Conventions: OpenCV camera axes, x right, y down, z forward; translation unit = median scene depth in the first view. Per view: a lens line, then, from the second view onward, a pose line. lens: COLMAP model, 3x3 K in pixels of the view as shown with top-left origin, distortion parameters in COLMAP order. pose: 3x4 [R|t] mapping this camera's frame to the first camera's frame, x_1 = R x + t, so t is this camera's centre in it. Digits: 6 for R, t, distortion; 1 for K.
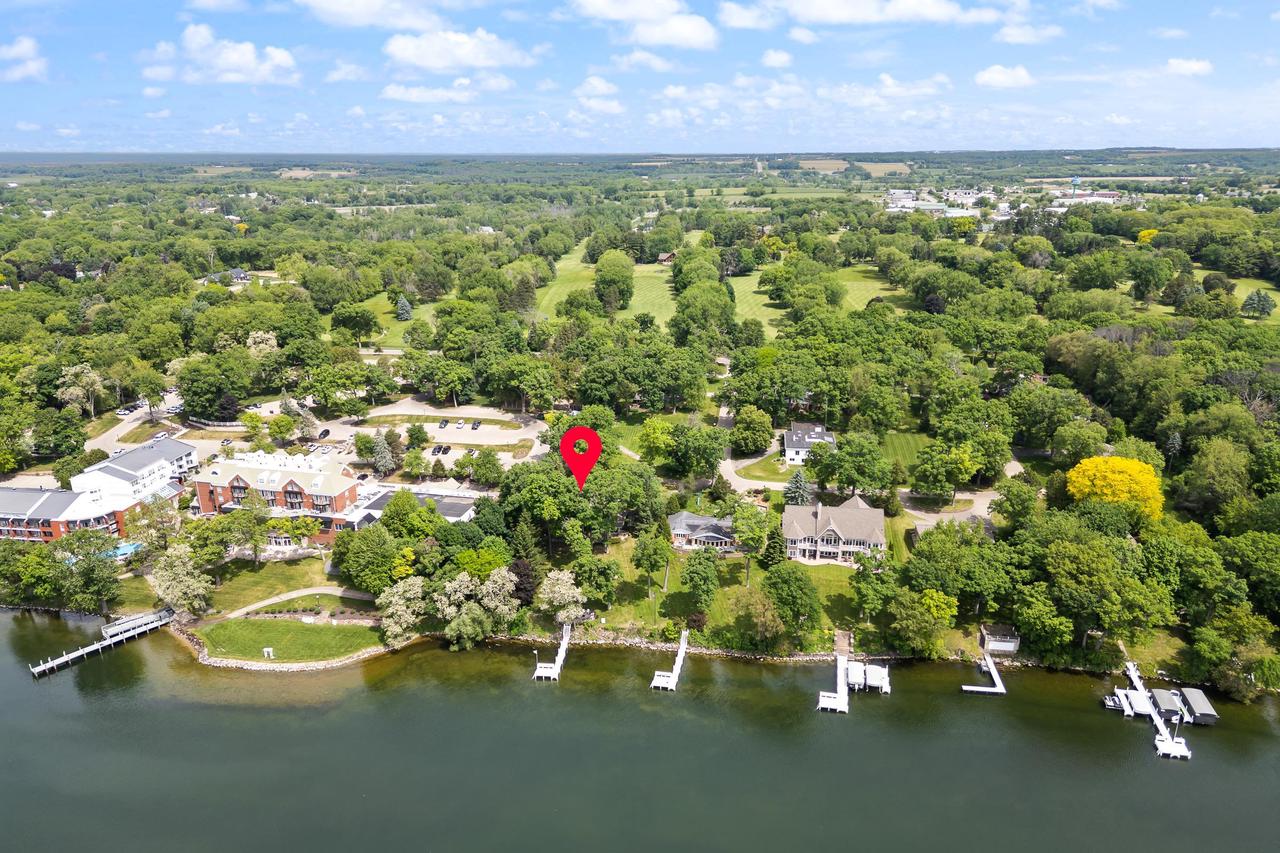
lens RADIAL K [[890.2, 0, 624.5], [0, 890.2, 440.1], [0, 0, 1]] dist [0.057174, -0.055875]
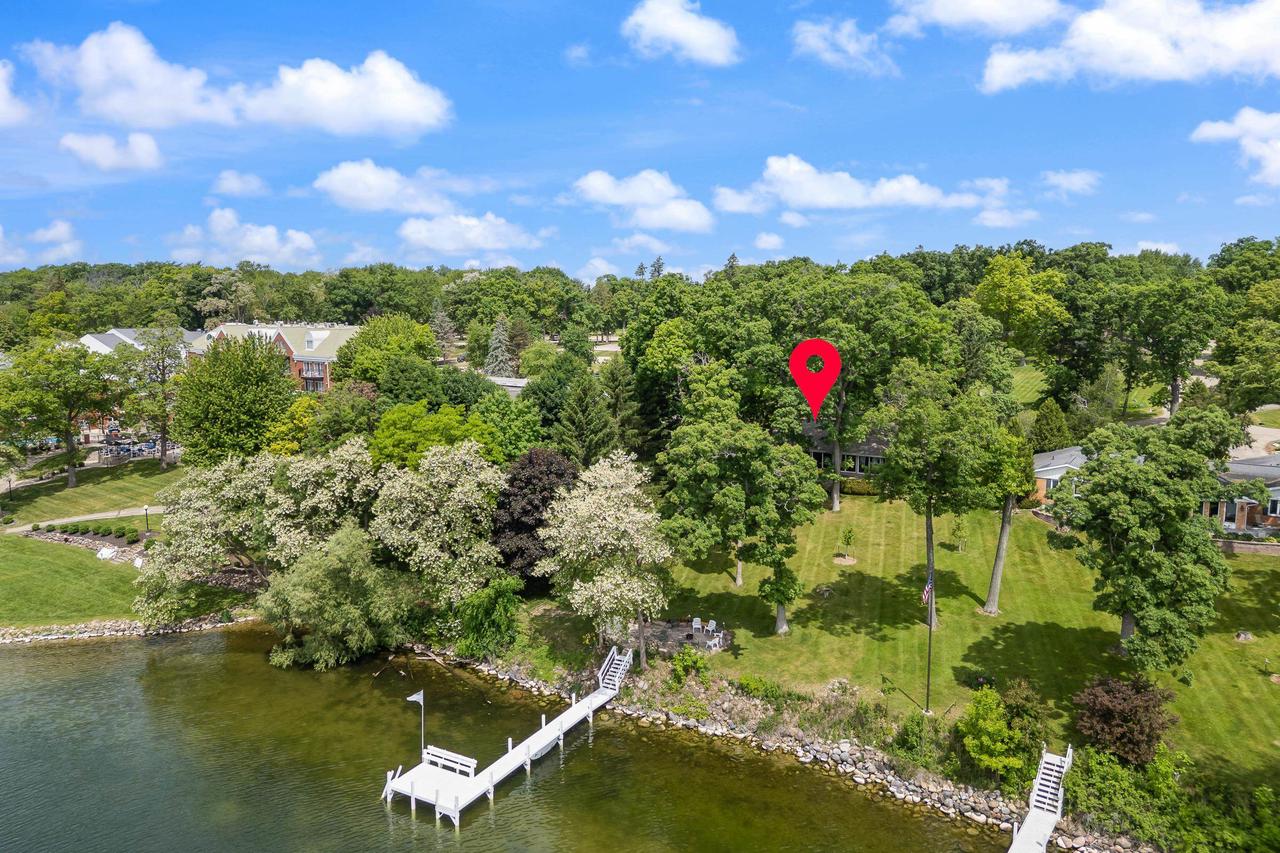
lens RADIAL K [[864.3, 0, 640.0], [0, 864.3, 426.5], [0, 0, 1]] dist [0.050838, -0.053945]
pose [[0.911356, 0.054708, -0.407968, 0.056599], [-0.126115, 0.980574, -0.150233, 0.177403], [0.391824, 0.188367, 0.900551, 0.731693]]
